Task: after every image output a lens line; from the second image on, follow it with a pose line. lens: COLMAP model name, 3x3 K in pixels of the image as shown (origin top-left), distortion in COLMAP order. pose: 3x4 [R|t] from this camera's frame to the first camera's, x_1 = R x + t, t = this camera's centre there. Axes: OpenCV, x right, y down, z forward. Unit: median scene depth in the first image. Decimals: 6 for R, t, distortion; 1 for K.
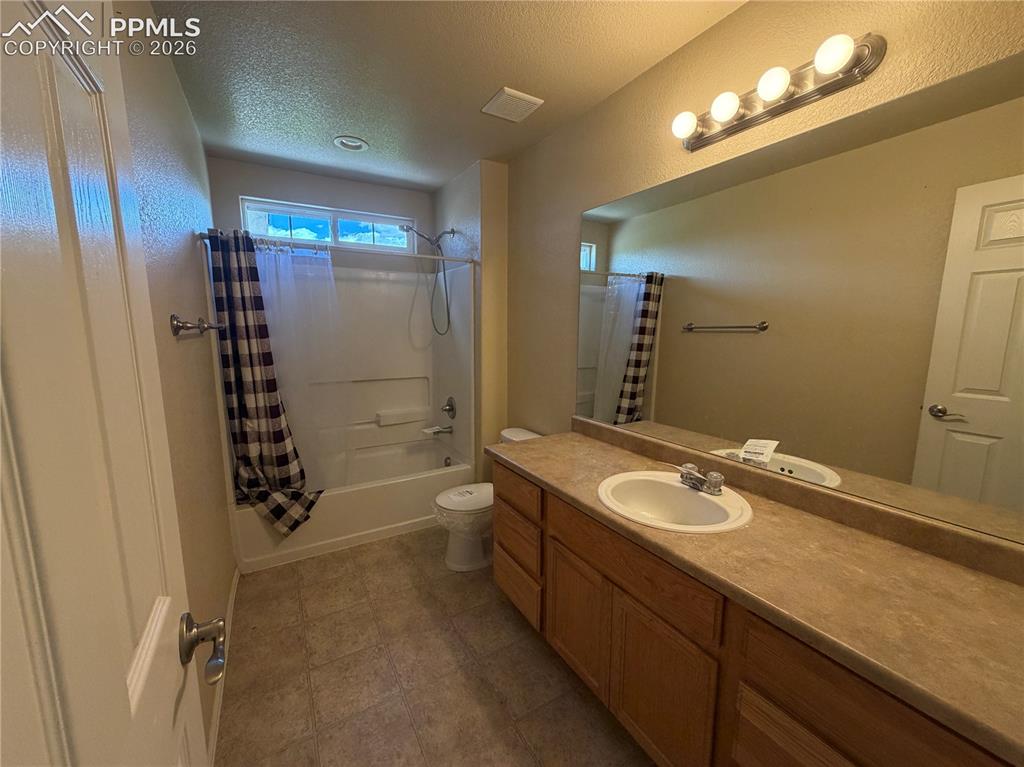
lens RADIAL K [[410.7, 0, 510.3], [0, 410.7, 386.1], [0, 0, 1]] dist [0.003598, 0.000038]
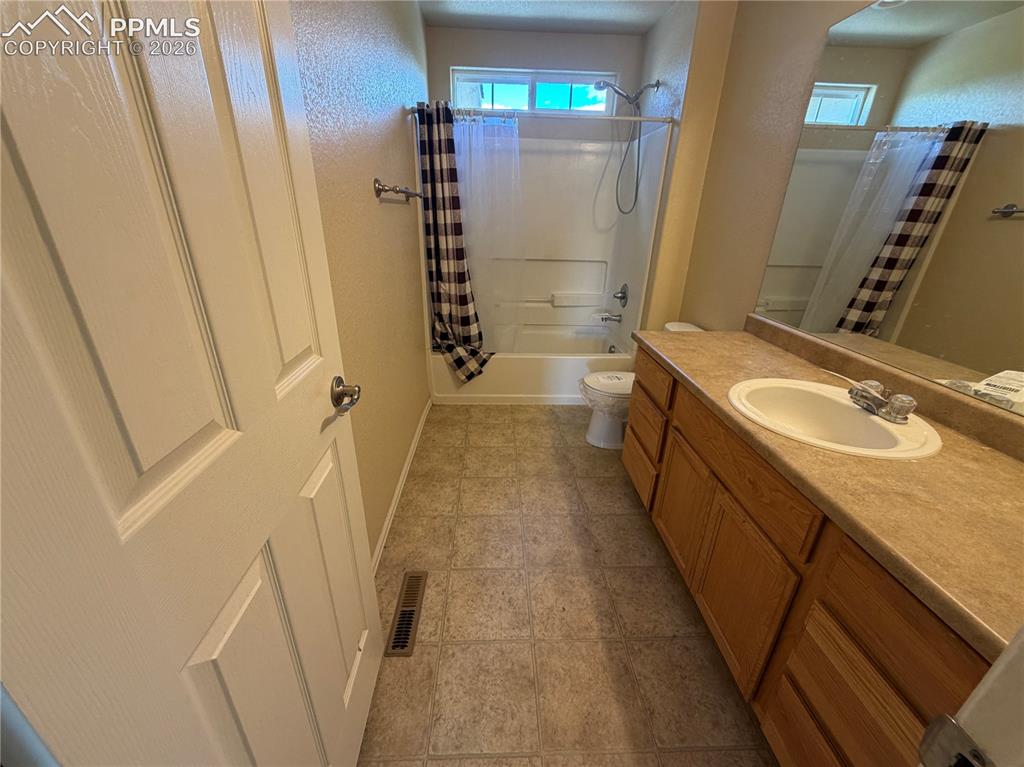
lens RADIAL K [[410.7, 0, 508.6], [0, 410.7, 384.3], [0, 0, 1]] dist [0.003598, 0.000038]
pose [[0.882039, 0.199874, -0.426682, 0.126158], [-0.089665, 0.960222, 0.264449, 0.039281], [0.462566, -0.194996, 0.864875, -0.004524]]
